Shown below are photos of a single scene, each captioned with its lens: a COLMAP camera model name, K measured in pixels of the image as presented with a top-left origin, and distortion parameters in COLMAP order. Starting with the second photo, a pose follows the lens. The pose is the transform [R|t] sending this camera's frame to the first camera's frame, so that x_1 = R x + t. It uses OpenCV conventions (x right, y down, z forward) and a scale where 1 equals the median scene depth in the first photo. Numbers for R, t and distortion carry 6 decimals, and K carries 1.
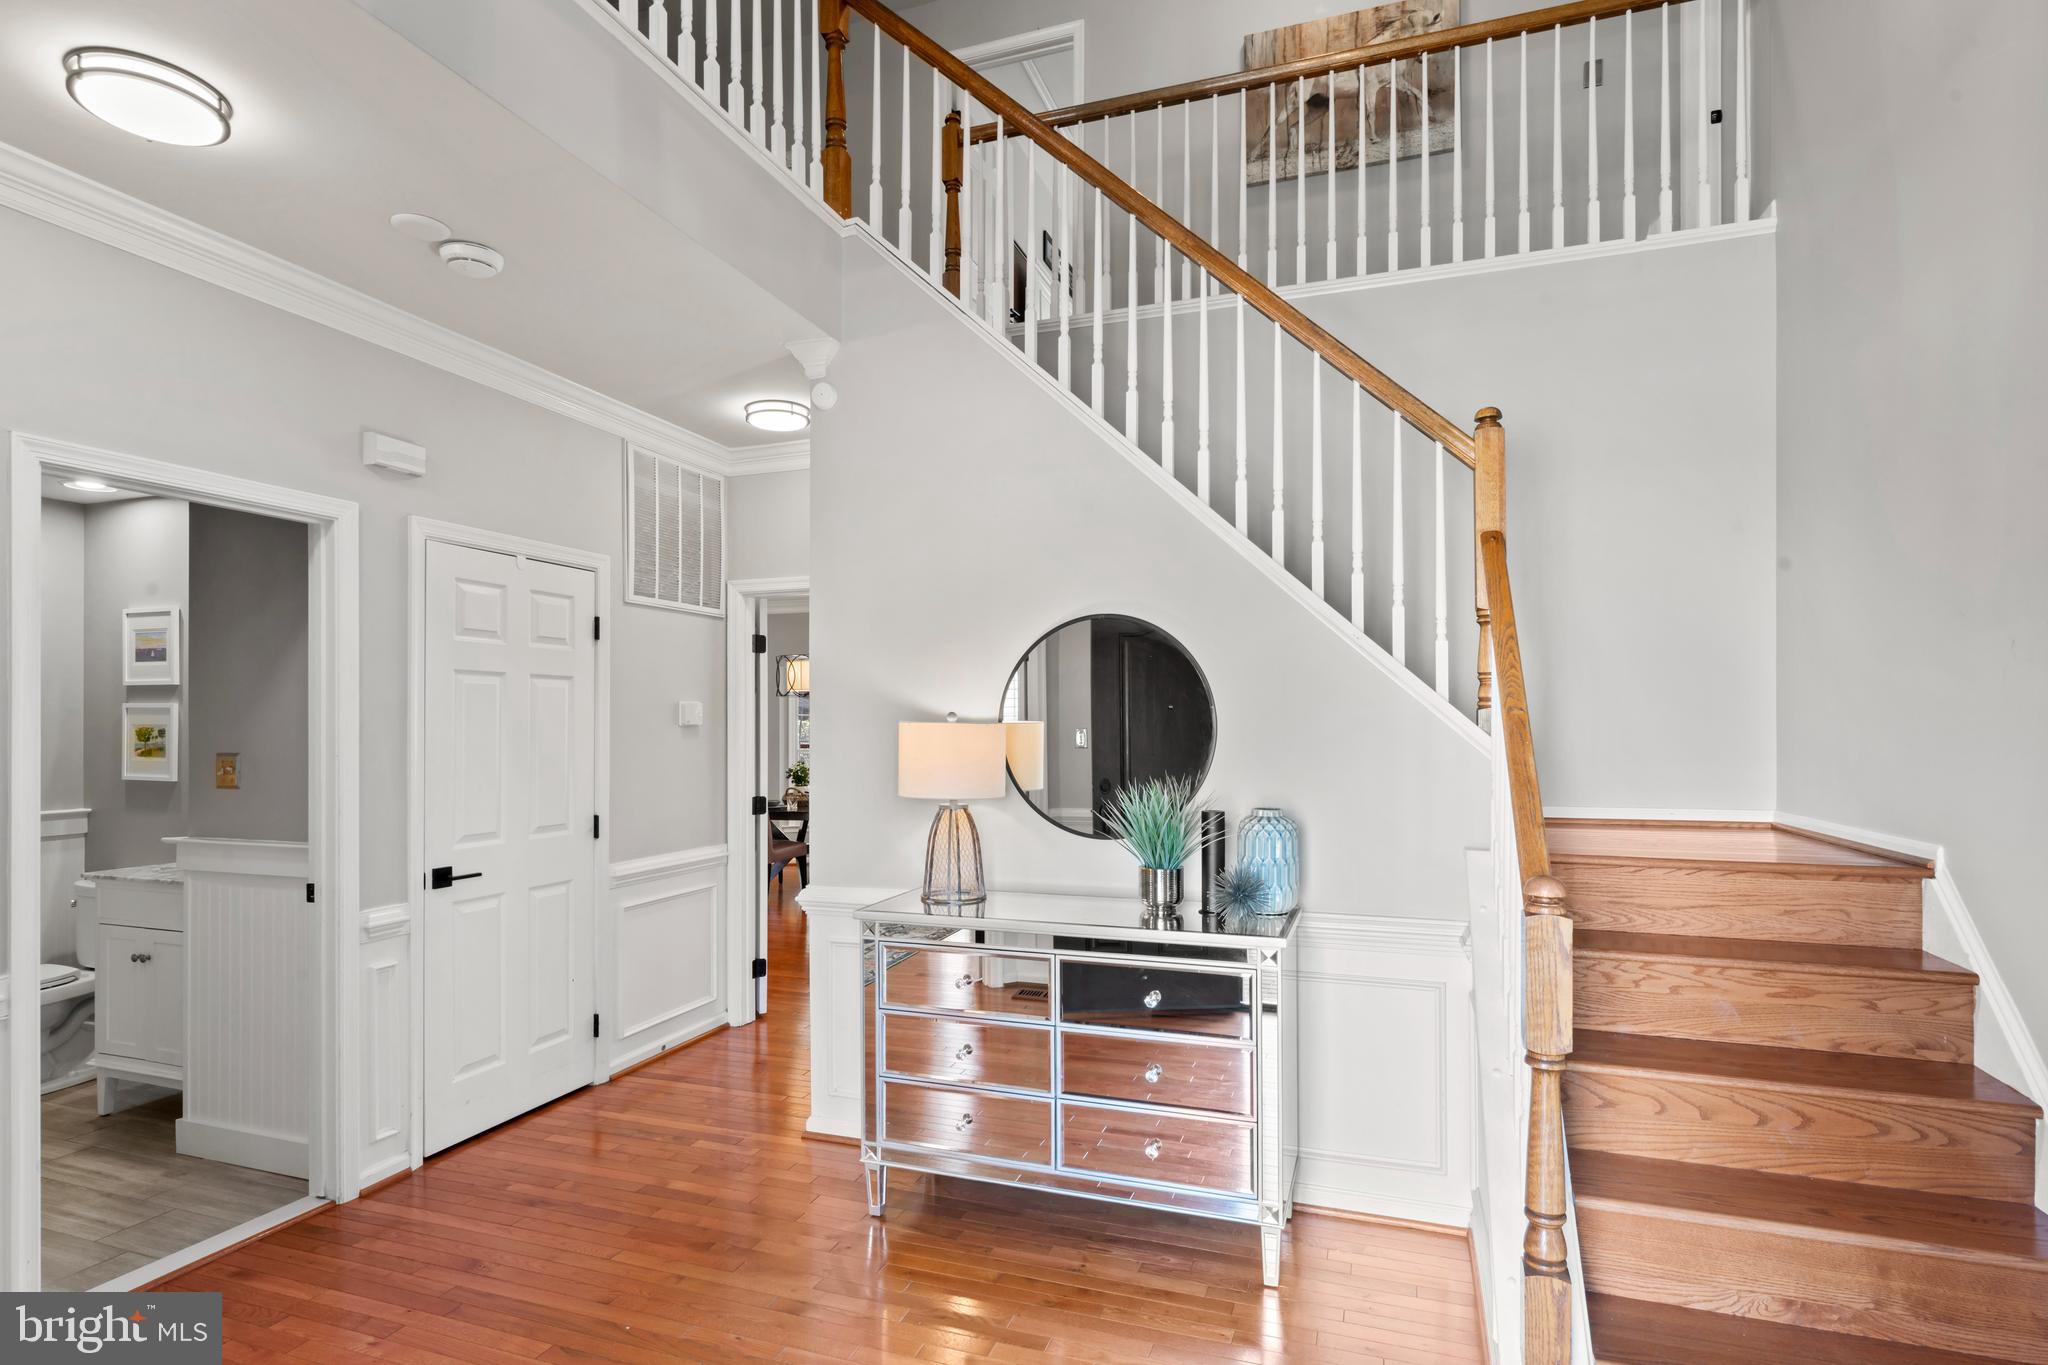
lens RADIAL K [[1045.8, 0, 1065.6], [0, 1045.8, 718.9], [0, 0, 1]] dist [-0.003769, 0.000548]
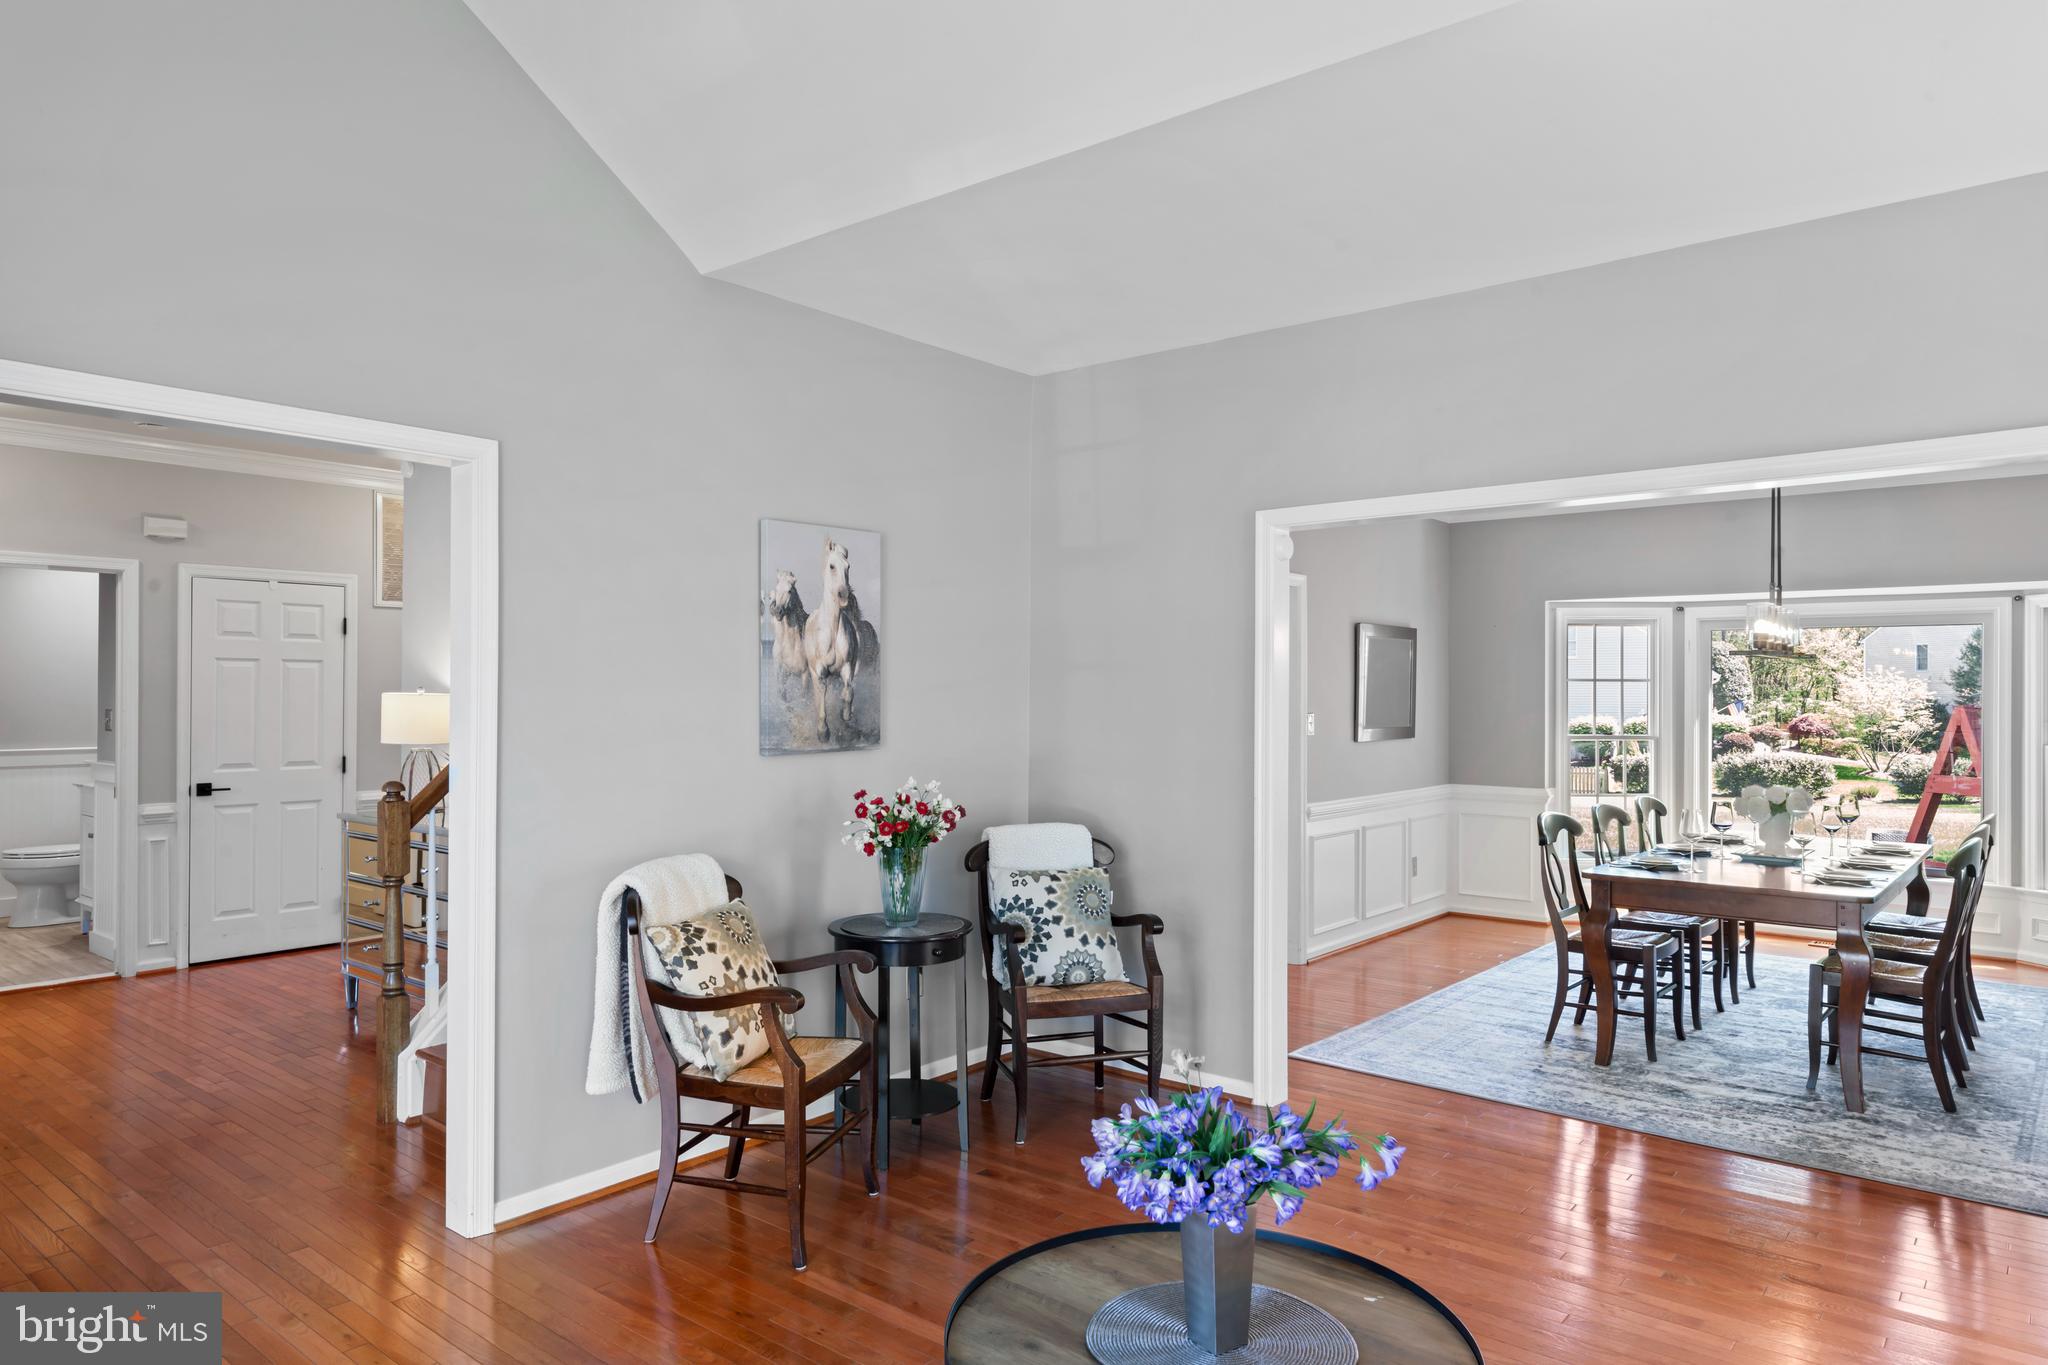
lens RADIAL K [[1270.4, 0, 1026.5], [0, 1270.4, 681.8], [0, 0, 1]] dist [-0.006623, 0.000959]
pose [[0.939516, -0.006441, -0.342444, 1.258961], [0.004399, 0.999968, -0.006738, 0.006927], [0.342476, 0.004824, 0.939514, -0.387671]]
